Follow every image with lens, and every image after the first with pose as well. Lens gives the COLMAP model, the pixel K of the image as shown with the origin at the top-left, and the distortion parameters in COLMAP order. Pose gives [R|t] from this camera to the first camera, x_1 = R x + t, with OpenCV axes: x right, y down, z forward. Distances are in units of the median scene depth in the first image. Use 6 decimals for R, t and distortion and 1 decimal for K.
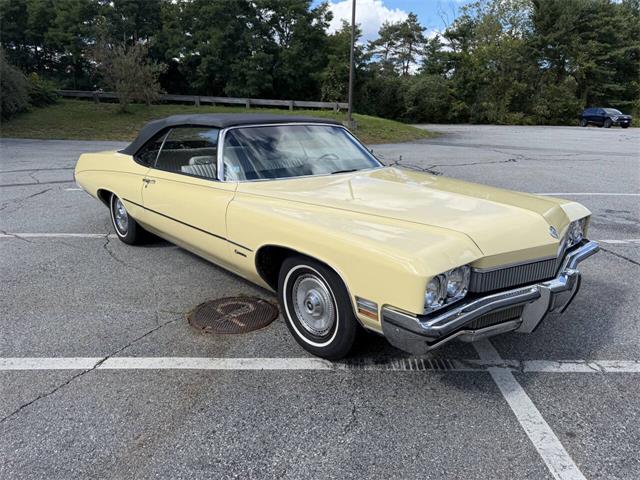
lens RADIAL K [[463.5, 0, 319.6], [0, 463.5, 244.4], [0, 0, 1]] dist [0.033330, -0.039384]
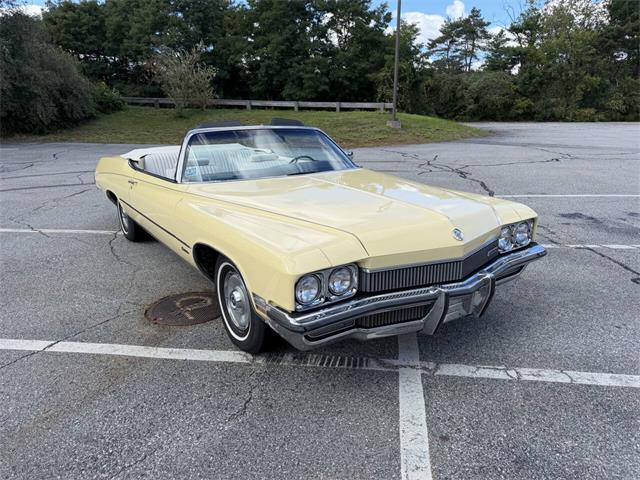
lens RADIAL K [[463.5, 0, 318.1], [0, 463.5, 241.0], [0, 0, 1]] dist [0.033330, -0.039384]
pose [[0.990276, 0.016808, -0.138096, 0.162223], [-0.017940, 0.999815, -0.006961, -0.000142], [0.137953, 0.009370, 0.990394, -0.009898]]
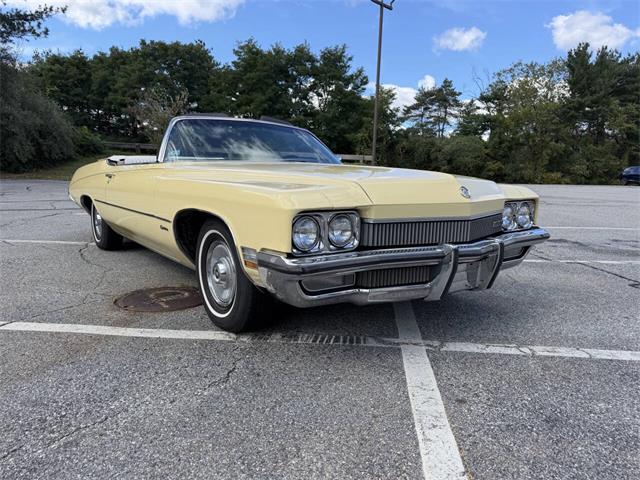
lens RADIAL K [[463.5, 0, 319.0], [0, 463.5, 241.0], [0, 0, 1]] dist [0.033330, -0.039384]
pose [[0.995828, 0.023824, -0.088090, 0.139790], [-0.035616, 0.990230, -0.134819, 0.097162], [0.084017, 0.137394, 0.986947, 0.036377]]
